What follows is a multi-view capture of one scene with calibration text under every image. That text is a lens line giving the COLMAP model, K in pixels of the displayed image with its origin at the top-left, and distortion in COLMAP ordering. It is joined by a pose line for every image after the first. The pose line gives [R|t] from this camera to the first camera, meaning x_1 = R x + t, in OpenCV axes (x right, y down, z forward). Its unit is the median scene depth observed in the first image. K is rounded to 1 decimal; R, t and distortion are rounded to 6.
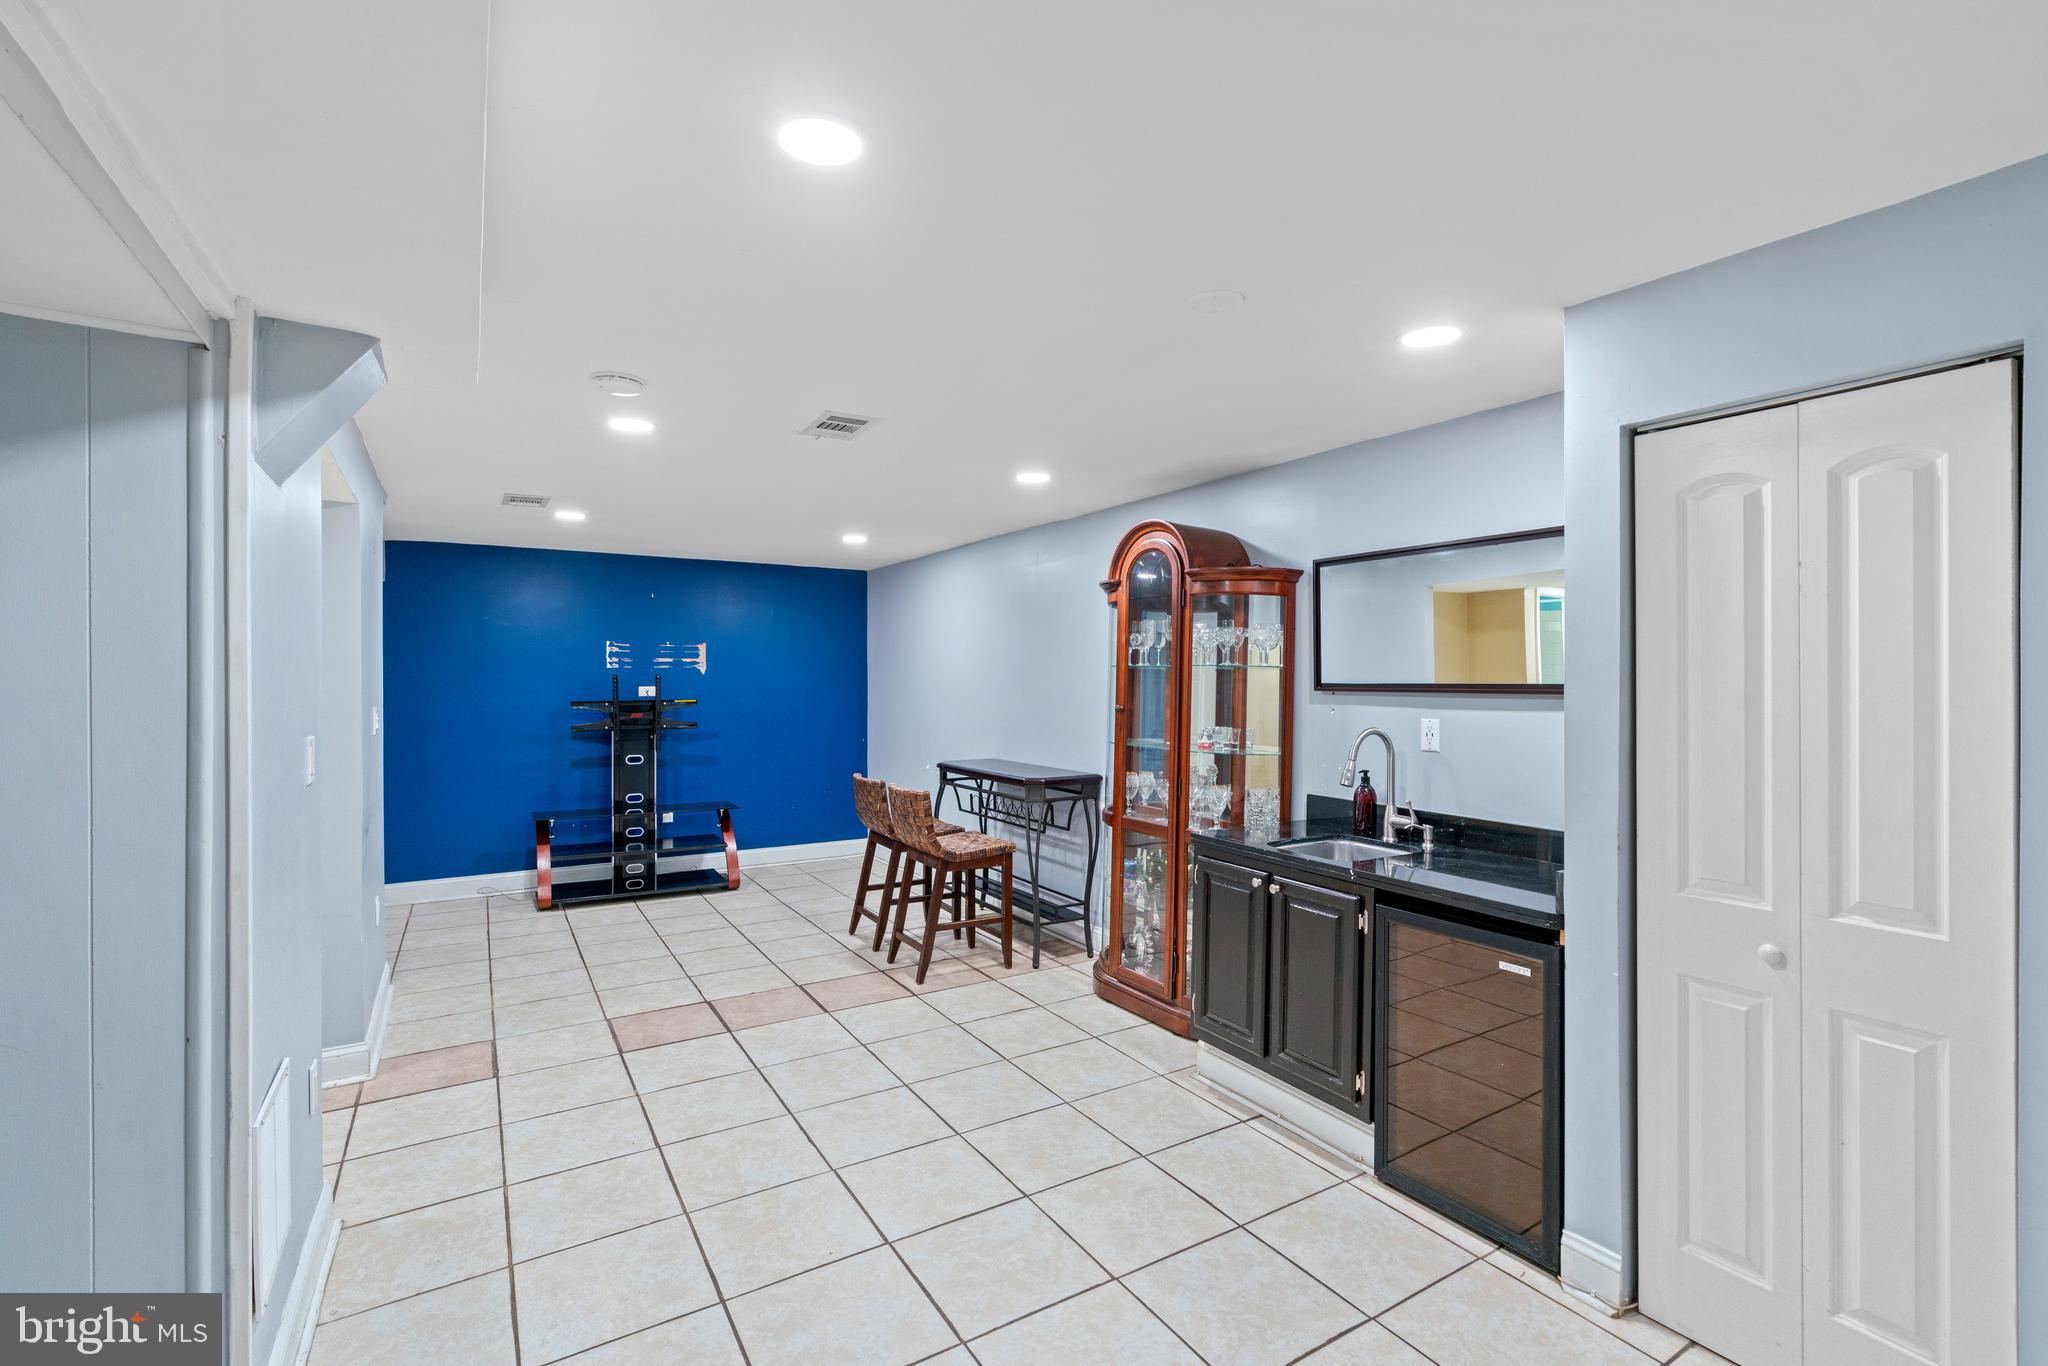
lens RADIAL K [[906.5, 0, 973.8], [0, 906.5, 675.0], [0, 0, 1]] dist [-0.000785, 0.000190]
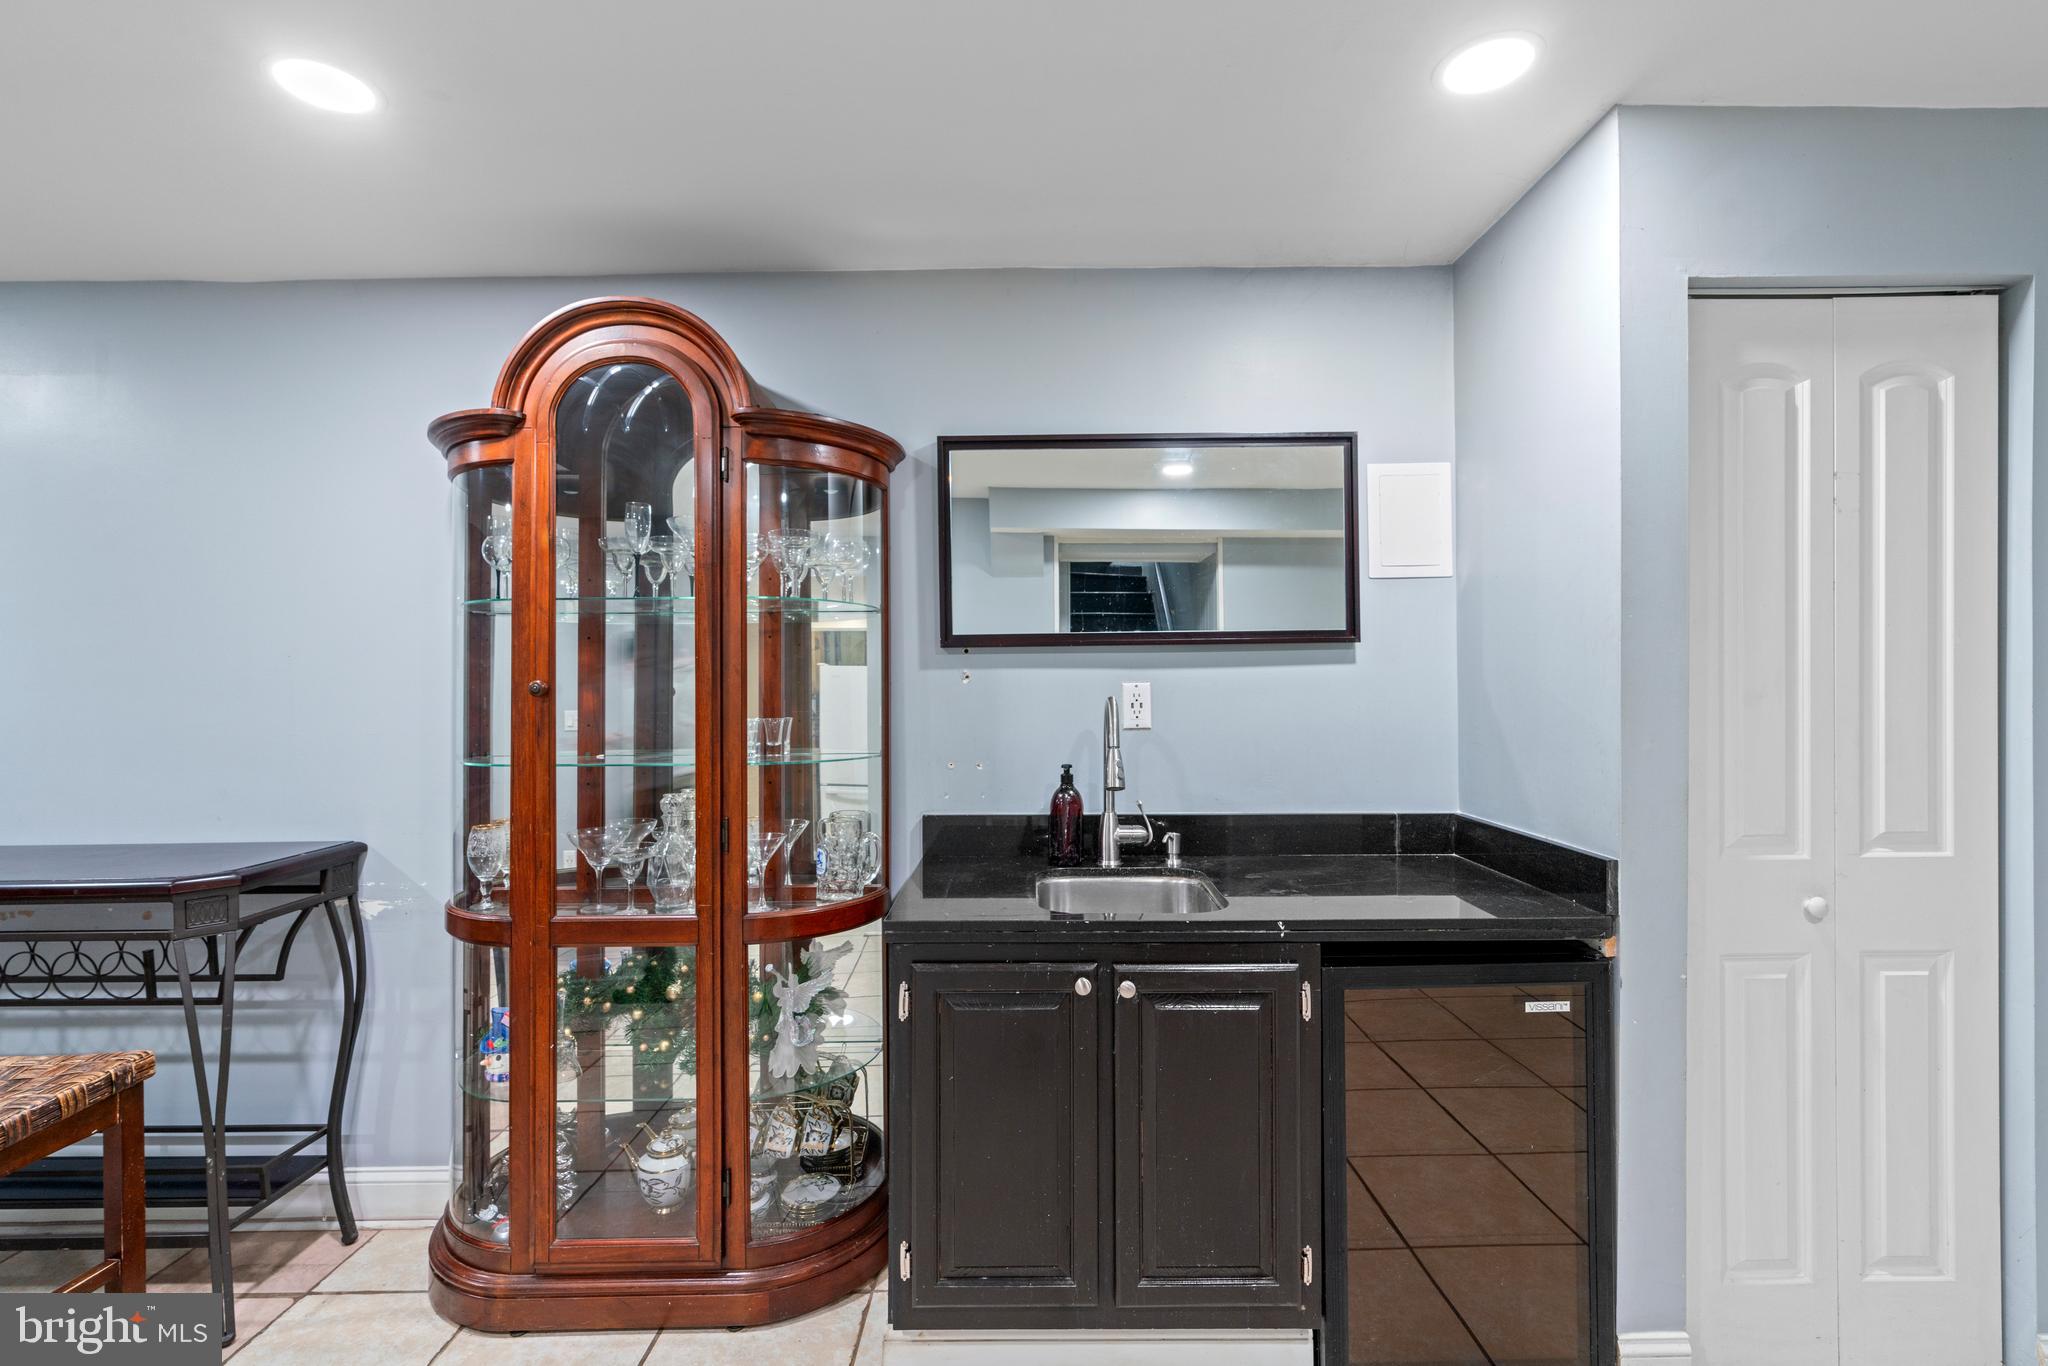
lens RADIAL K [[983.7, 0, 1024.0], [0, 983.7, 683.0], [0, 0, 1]] dist [-0.000515, 0.000067]
pose [[0.496920, -0.011332, 0.867722, -0.180701], [0.009557, 0.999926, 0.007585, 0.037071], [-0.867744, 0.004524, 0.496991, 0.618724]]
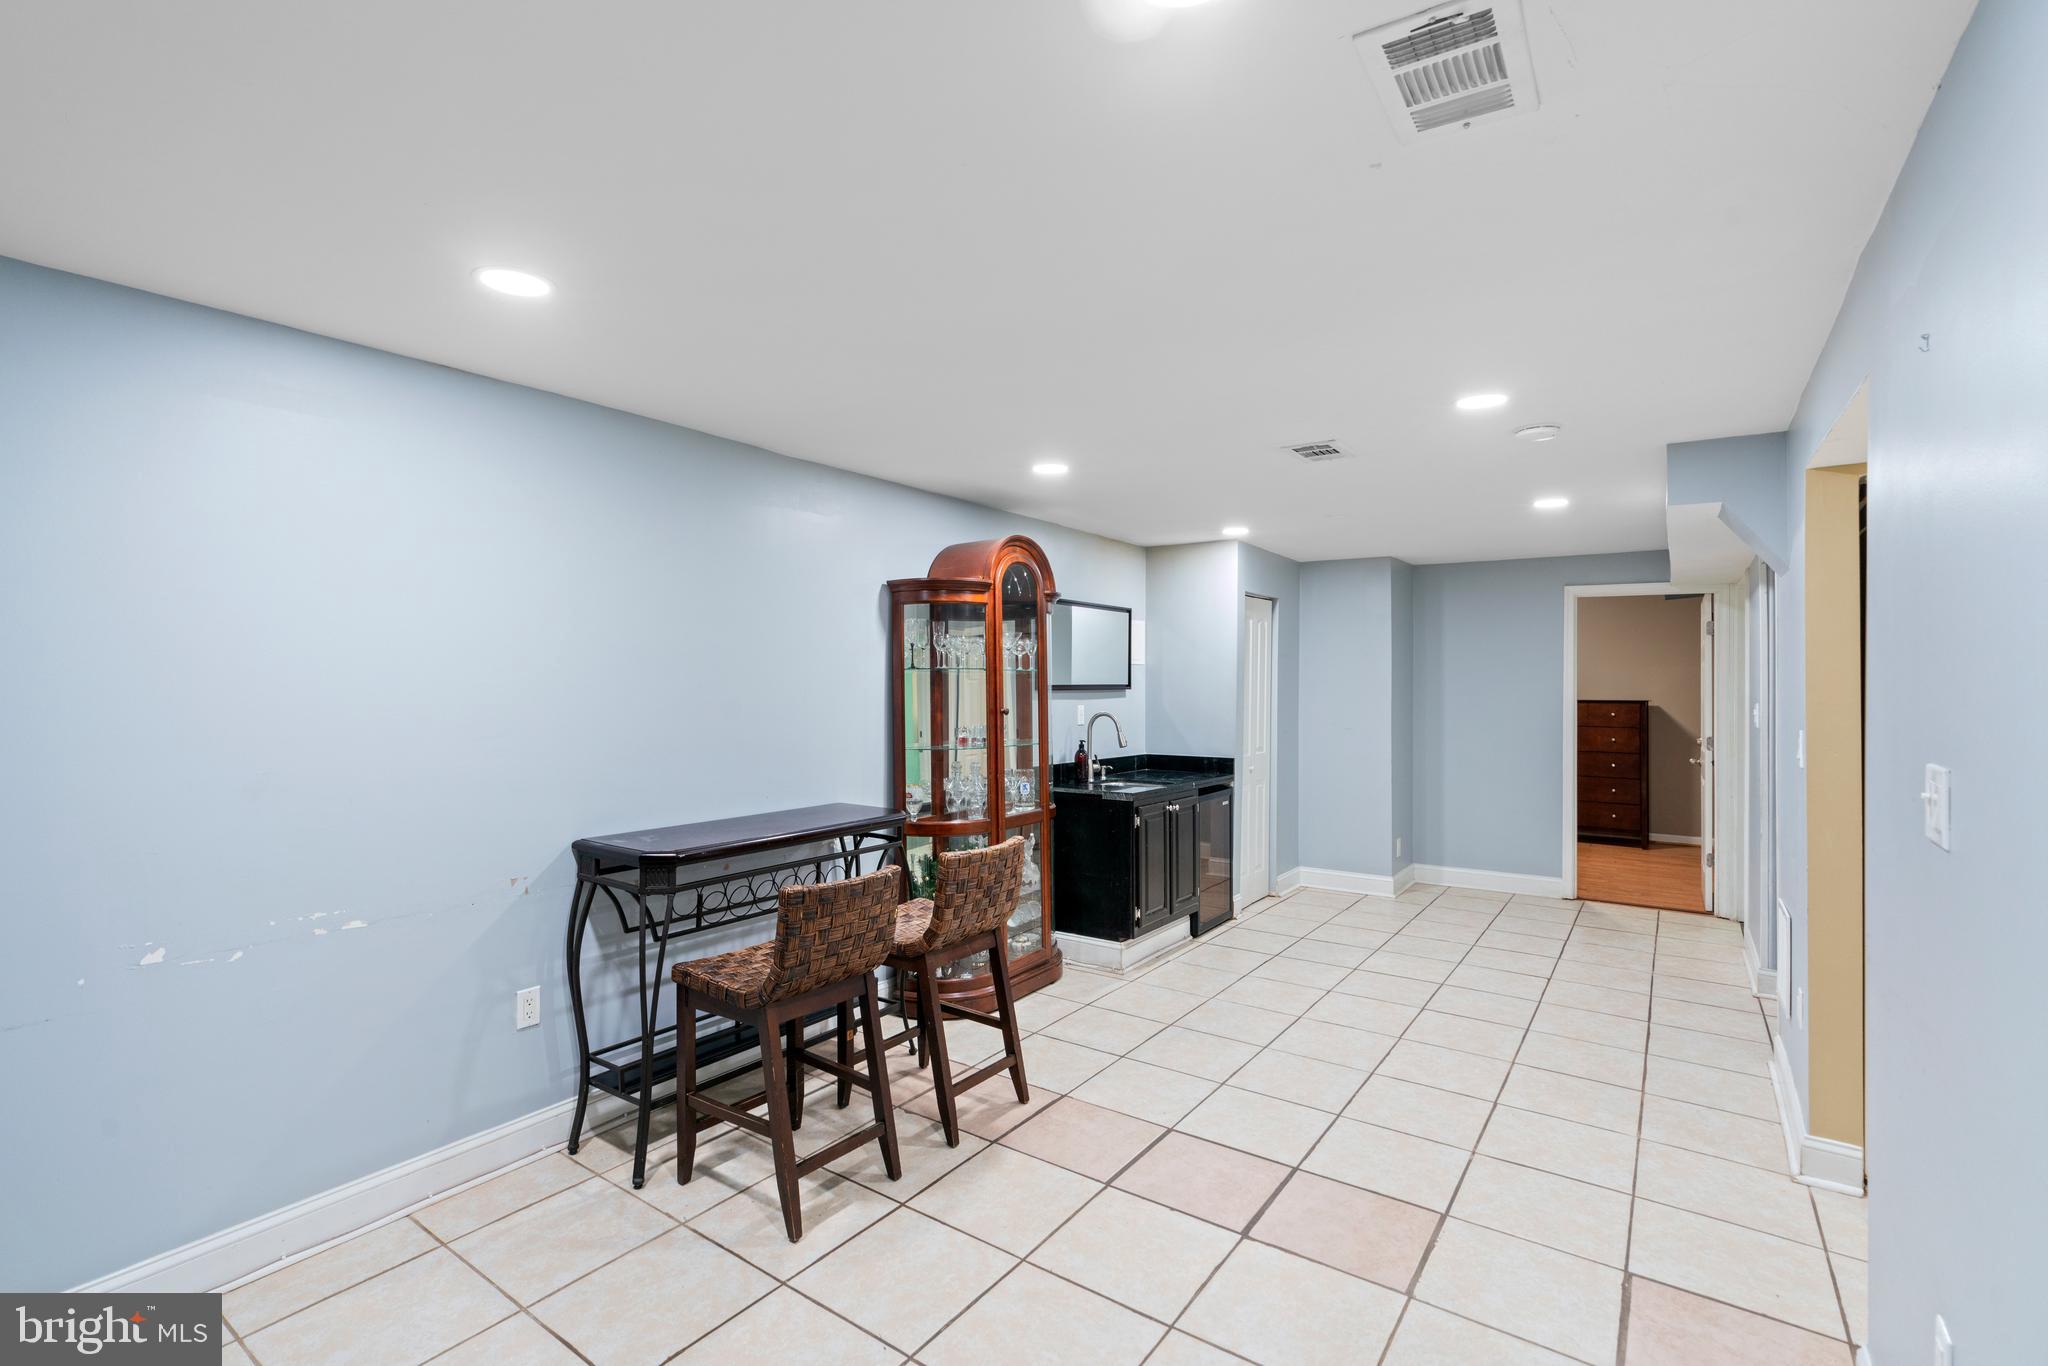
lens RADIAL K [[883.8, 0, 1094.3], [0, 883.8, 679.0], [0, 0, 1]] dist [-0.014947, 0.000377]
pose [[-0.455832, -0.000527, 0.890066, -0.860204], [-0.008518, 0.999957, -0.003771, 0.004577], [-0.890025, -0.009300, -0.455817, 1.536930]]
